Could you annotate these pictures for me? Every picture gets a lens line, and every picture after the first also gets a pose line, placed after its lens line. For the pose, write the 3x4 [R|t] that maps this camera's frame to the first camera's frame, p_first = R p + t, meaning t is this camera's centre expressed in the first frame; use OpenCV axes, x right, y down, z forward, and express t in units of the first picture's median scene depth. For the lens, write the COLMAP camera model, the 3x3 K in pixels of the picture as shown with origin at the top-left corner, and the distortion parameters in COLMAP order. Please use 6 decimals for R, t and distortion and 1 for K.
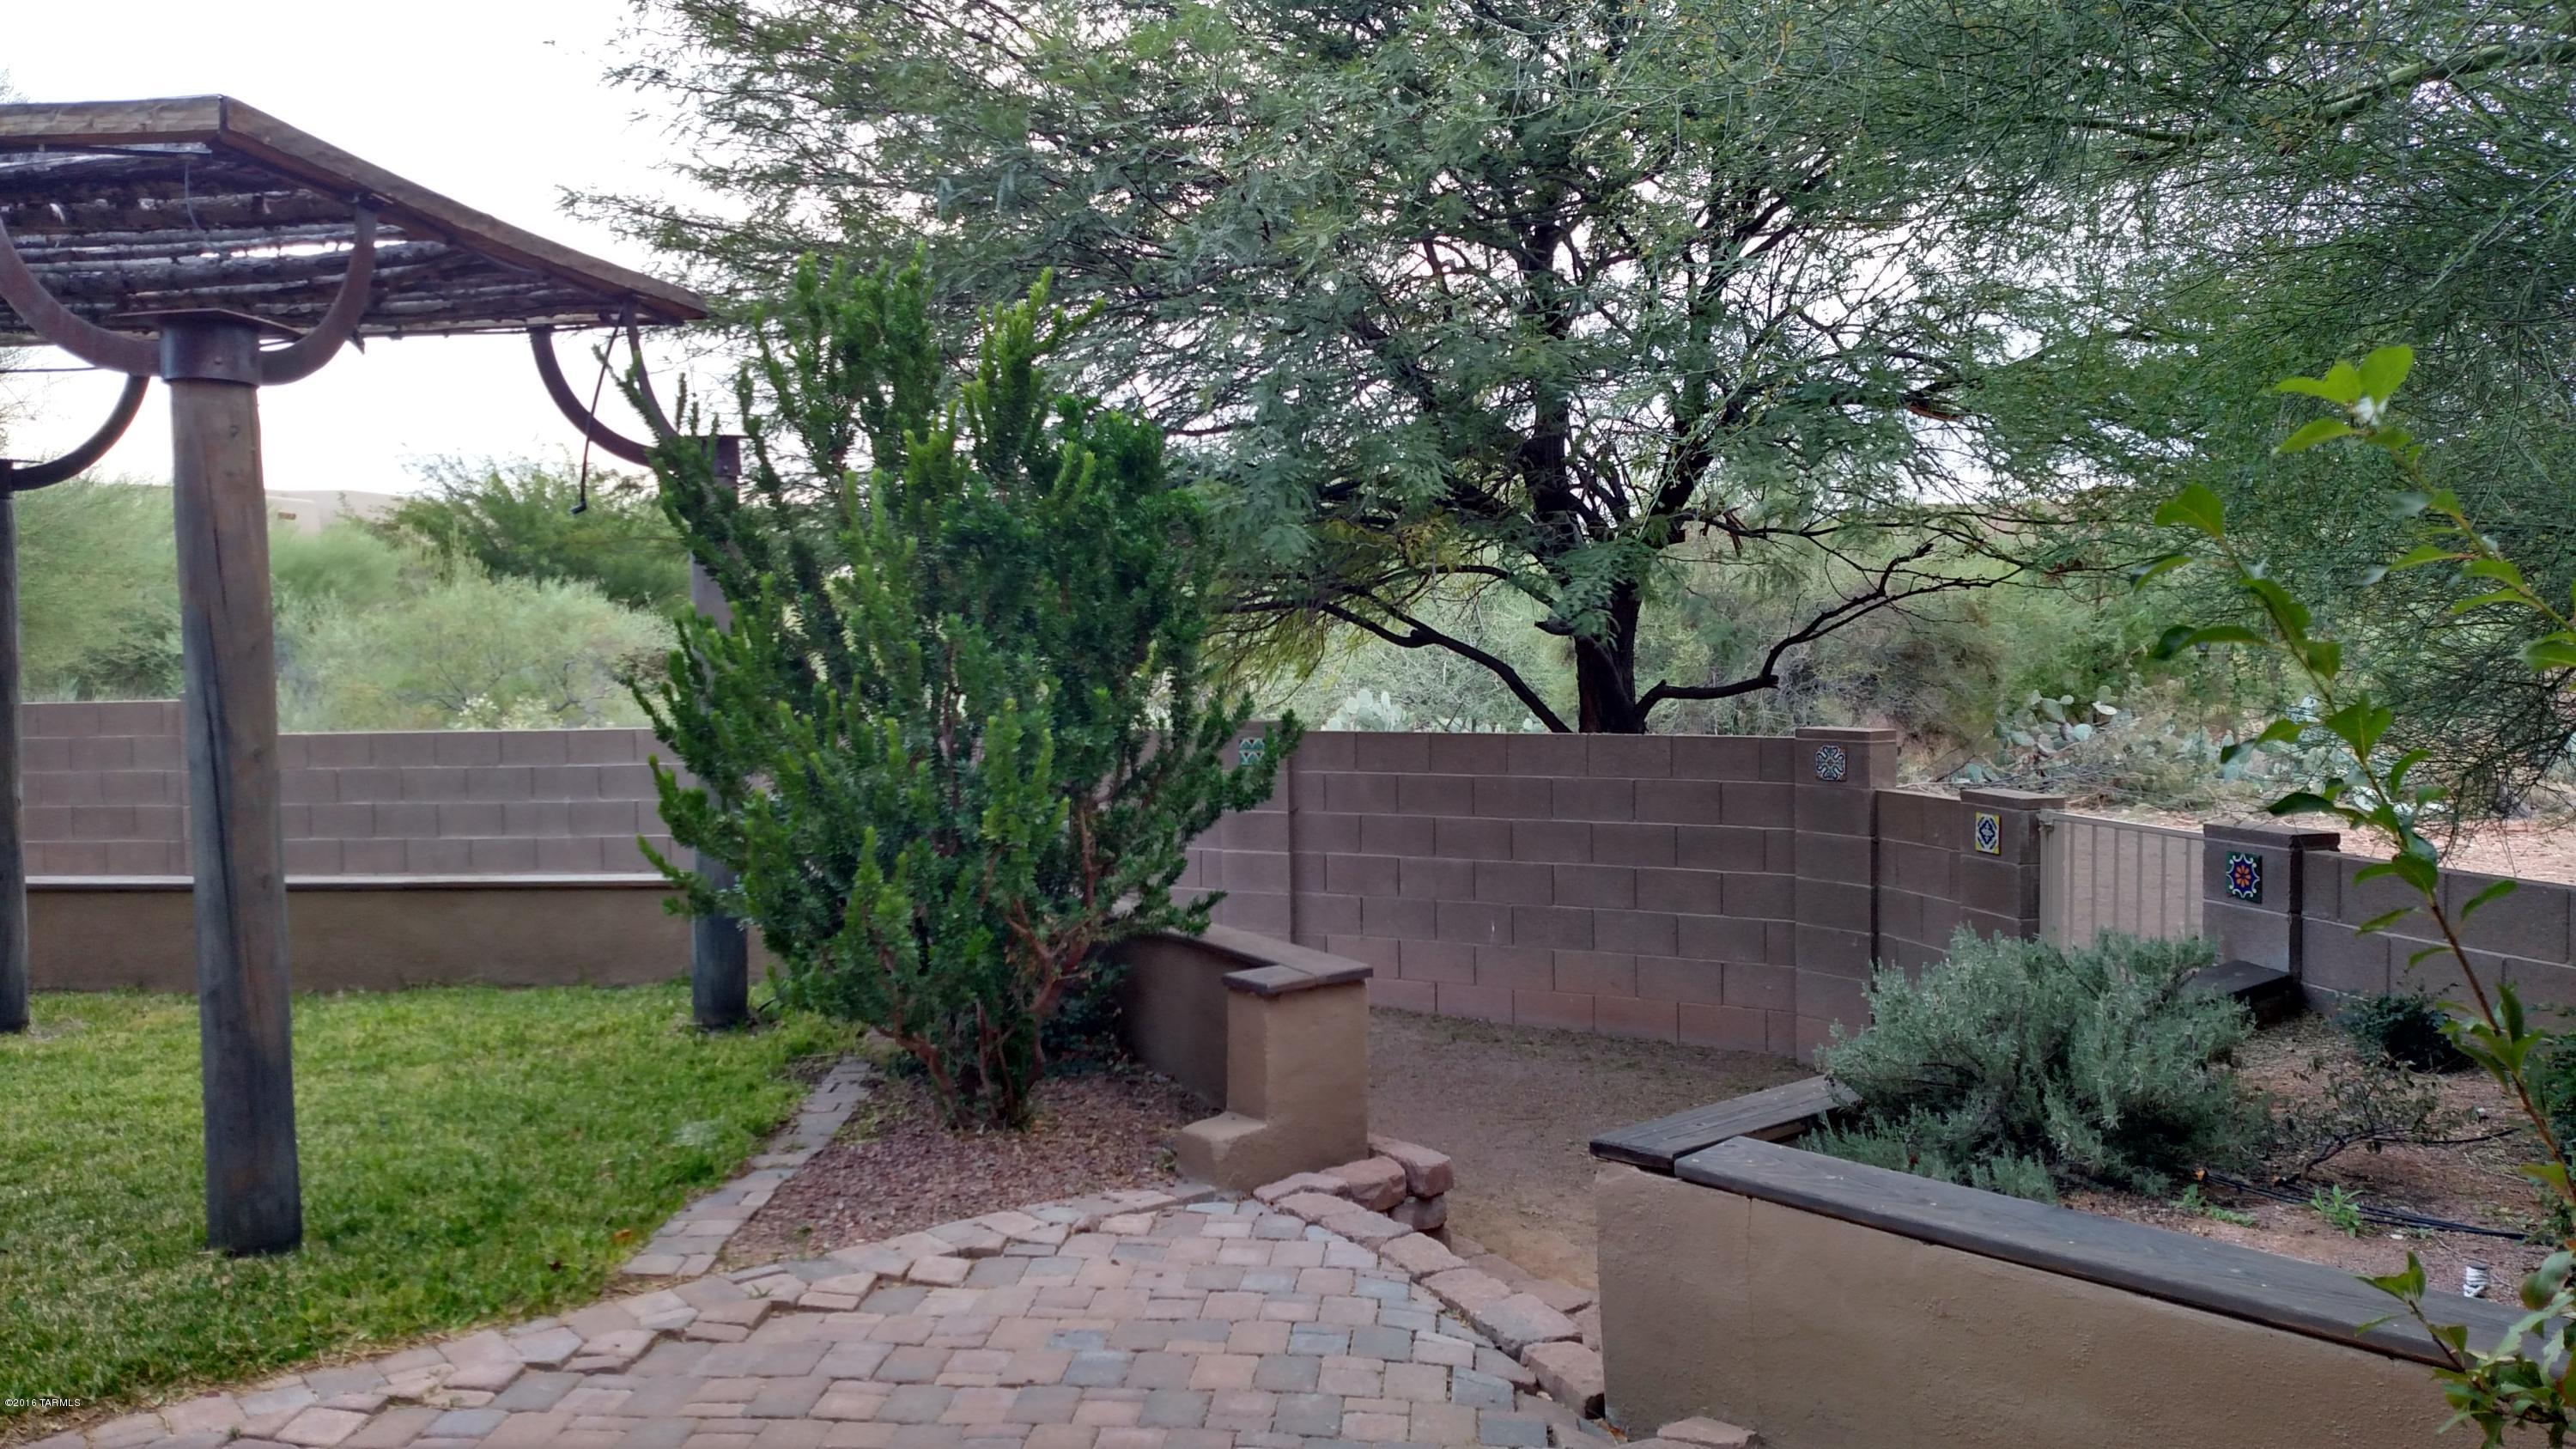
lens RADIAL K [[2060.5, 0, 1343.2], [0, 2060.5, 701.6], [0, 0, 1]] dist [0.067609, -0.075517]
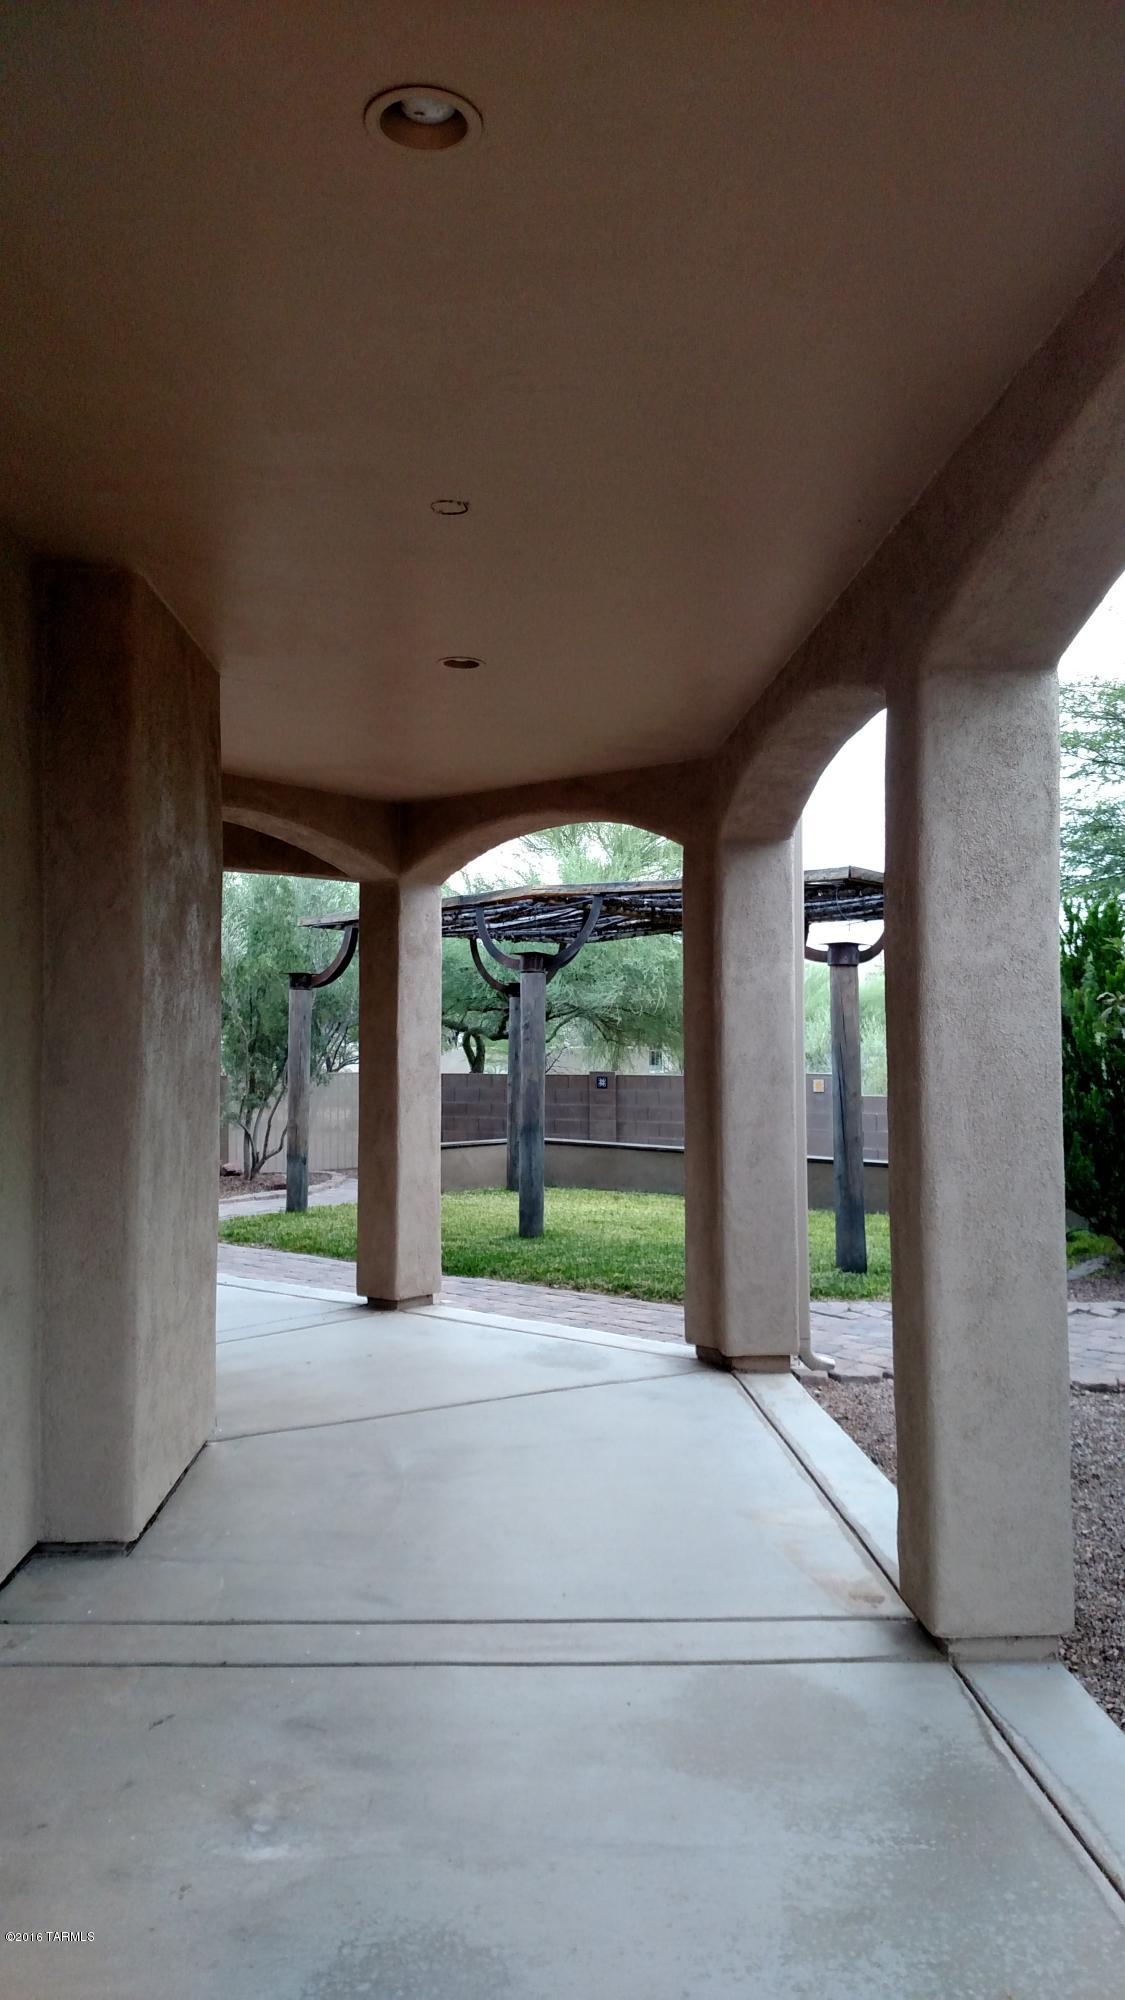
lens RADIAL K [[1525.1, 0, 557.1], [0, 1525.1, 990.8], [0, 0, 1]] dist [0.273246, -0.681310]
pose [[0.795712, -0.004198, -0.605660, 0.415705], [-0.032900, 0.998200, -0.050143, 0.004065], [0.604781, 0.059826, 0.794142, -0.891235]]
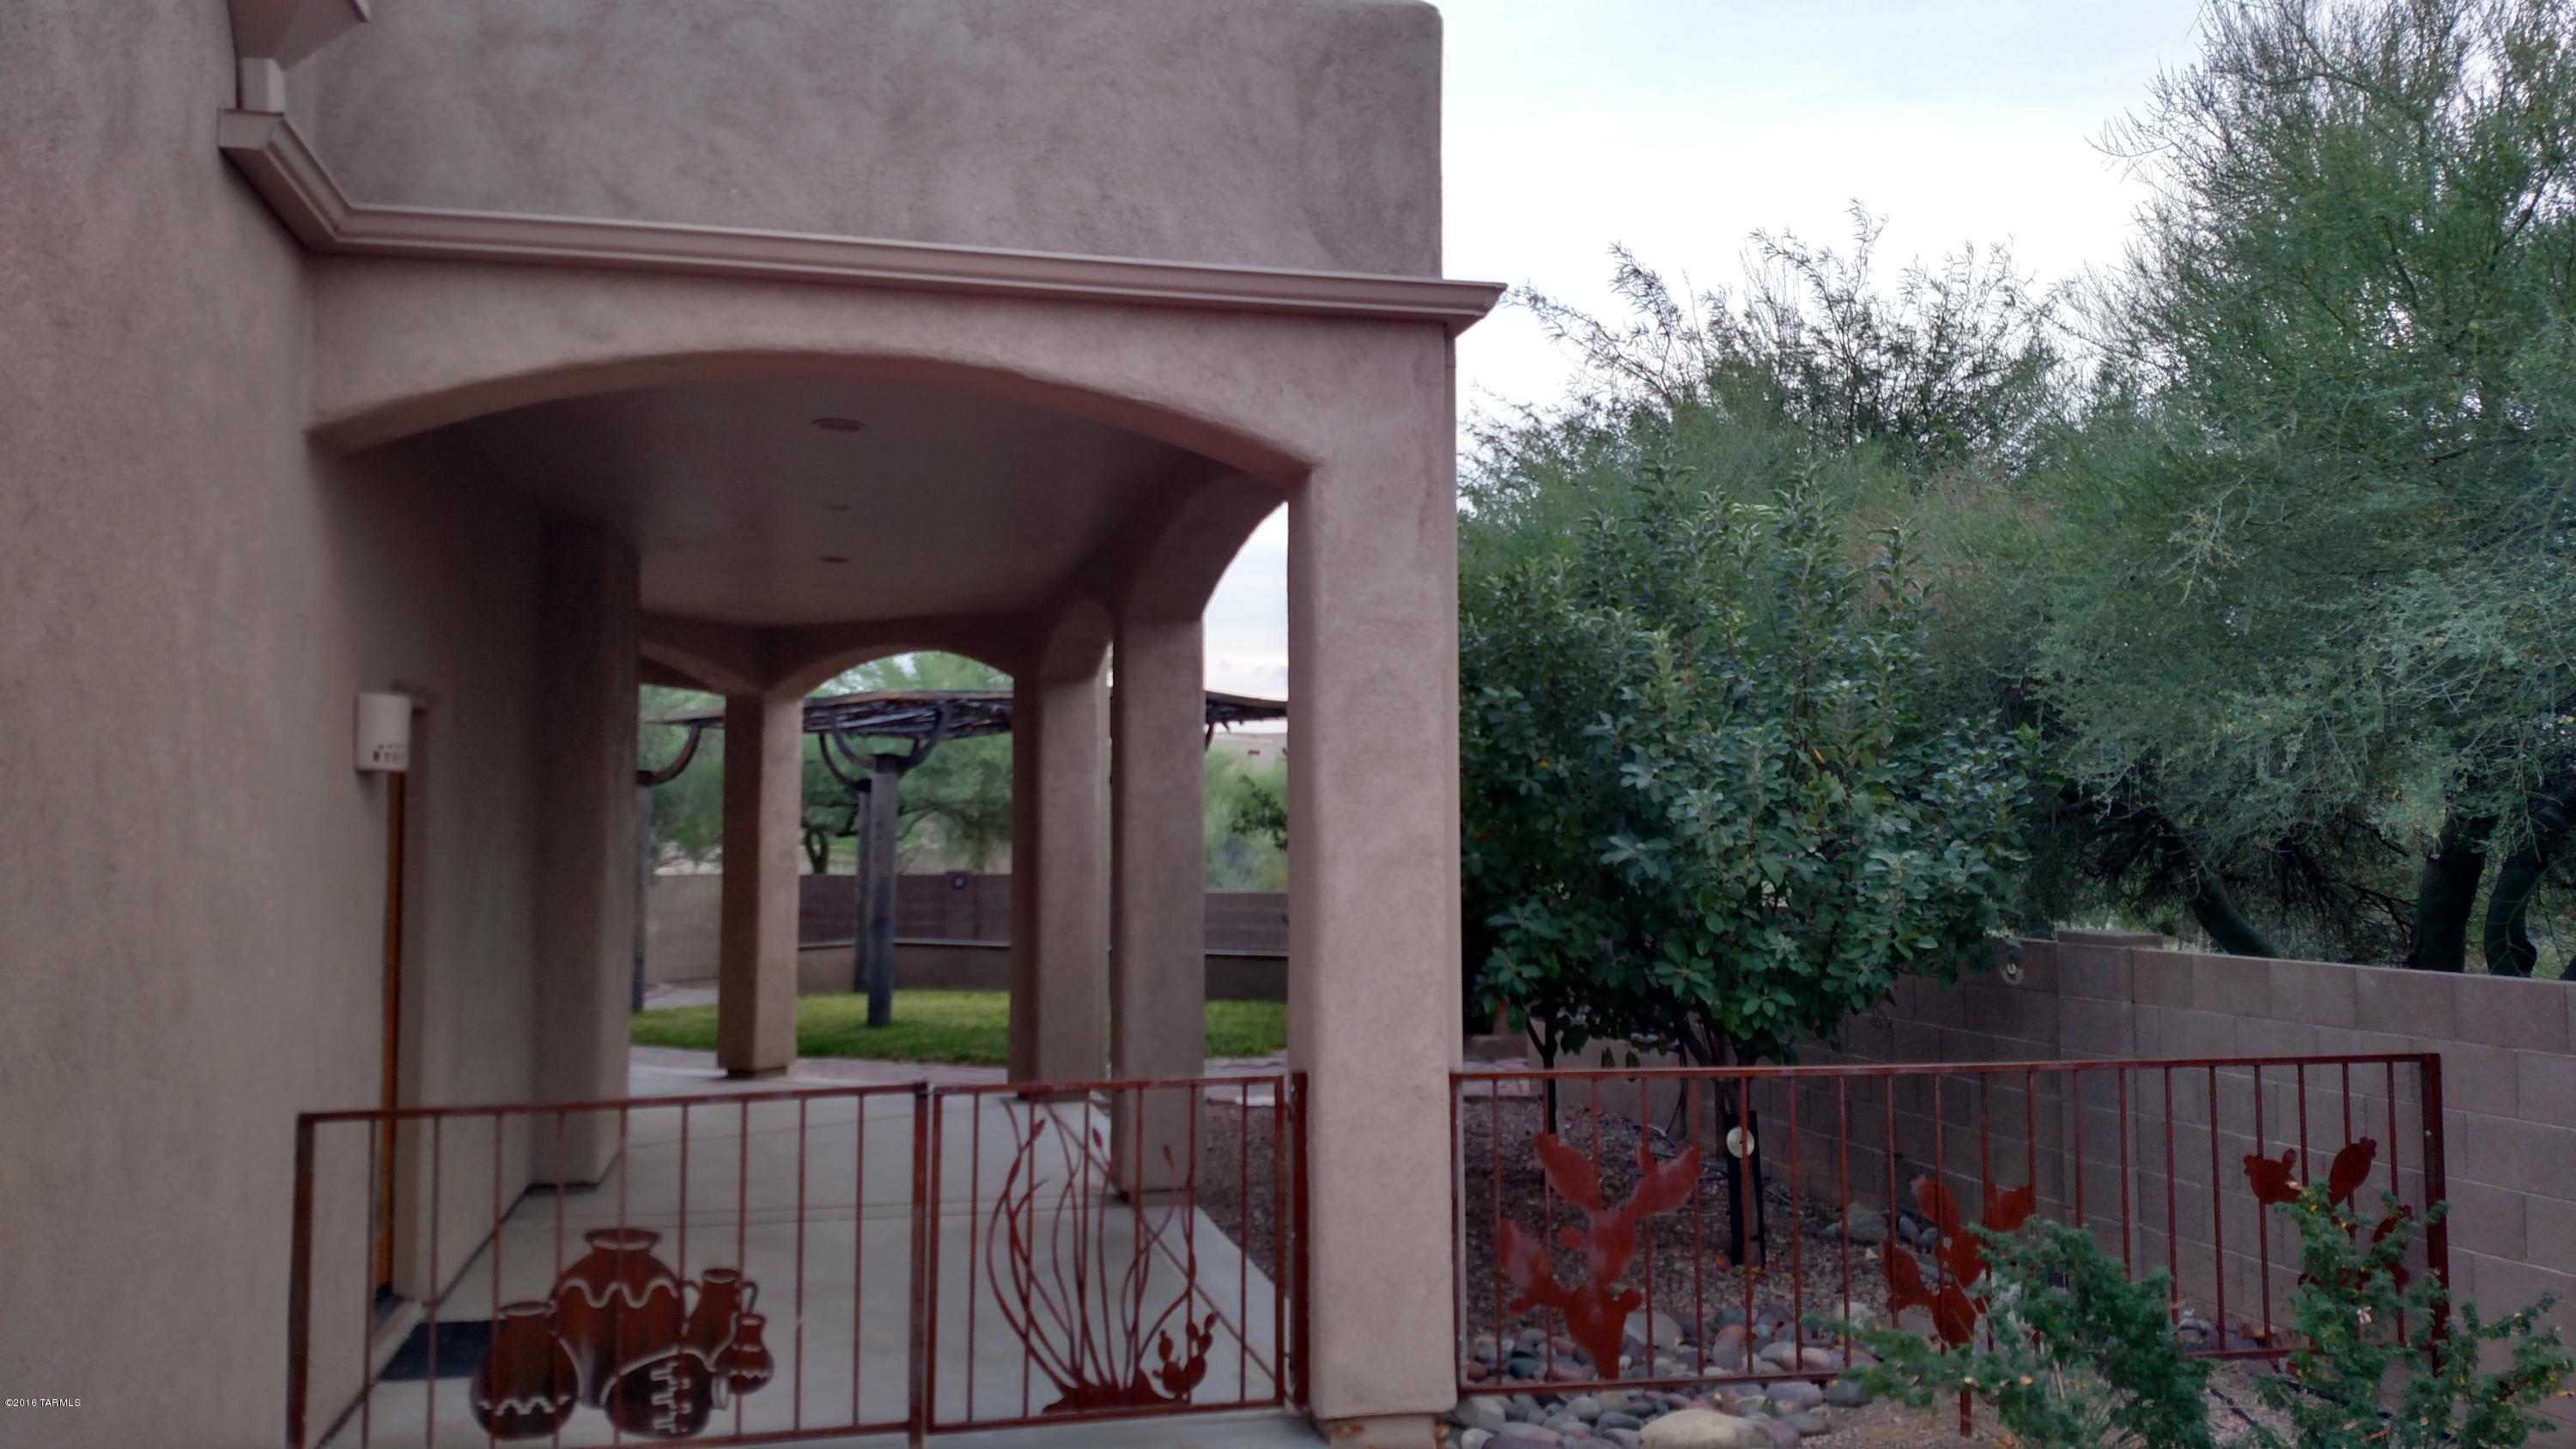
lens RADIAL K [[1964.6, 0, 1270.9], [0, 1964.6, 699.3], [0, 0, 1]] dist [0.273246, -0.681310]
pose [[0.889674, -0.017500, -0.456261, 0.988829], [-0.027586, 0.995380, -0.091968, 0.019080], [0.455763, 0.094408, 0.885080, -1.622217]]
